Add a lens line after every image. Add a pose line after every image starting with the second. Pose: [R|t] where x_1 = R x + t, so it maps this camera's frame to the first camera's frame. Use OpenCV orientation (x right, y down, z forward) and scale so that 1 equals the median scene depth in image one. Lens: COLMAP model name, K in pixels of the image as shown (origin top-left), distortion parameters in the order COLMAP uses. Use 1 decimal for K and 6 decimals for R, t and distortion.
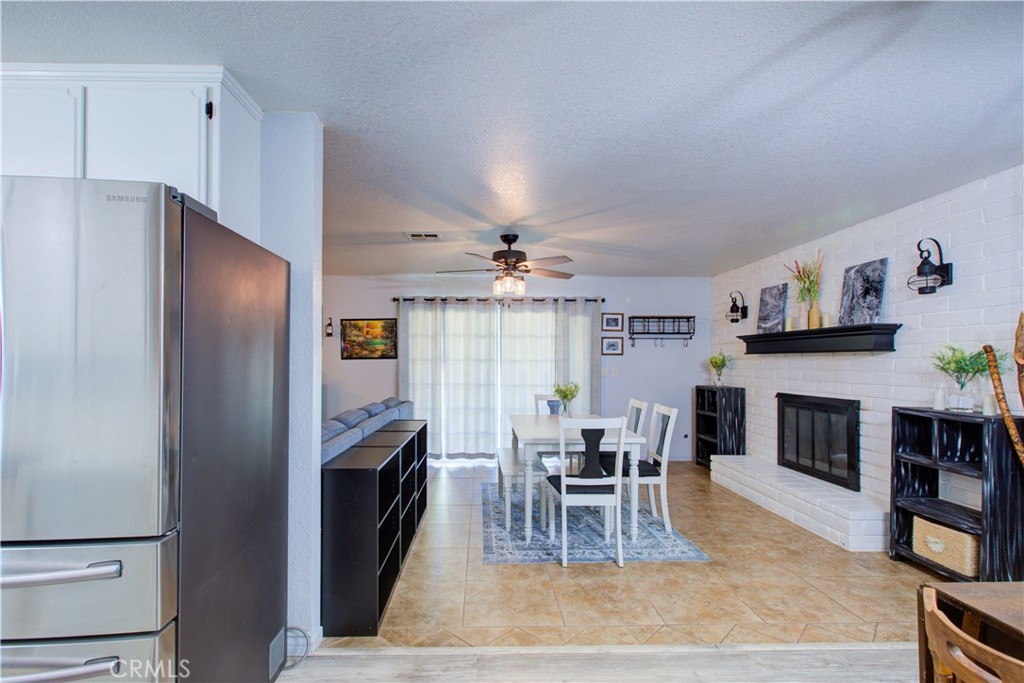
lens RADIAL K [[487.1, 0, 510.0], [0, 487.1, 341.7], [0, 0, 1]] dist [-0.001302, 0.006854]
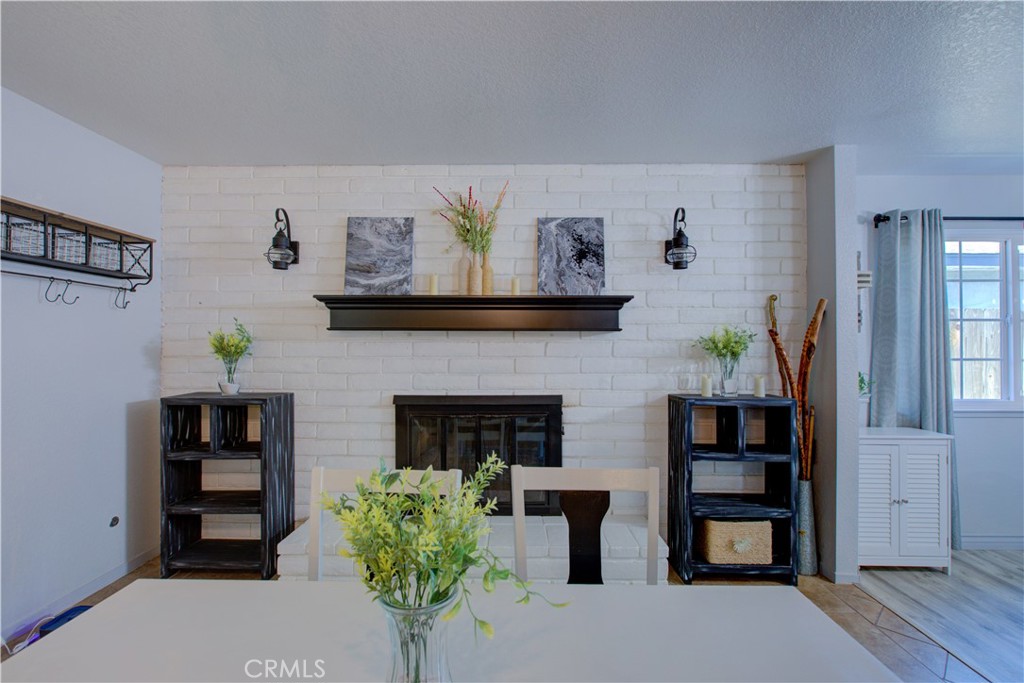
lens RADIAL K [[487.1, 0, 510.0], [0, 487.1, 341.7], [0, 0, 1]] dist [-0.001302, 0.006854]
pose [[0.074504, 0.002869, 0.997217, -0.042515], [-0.041572, 0.999135, 0.000232, 0.032462], [-0.996354, -0.041473, 0.074559, 0.826944]]
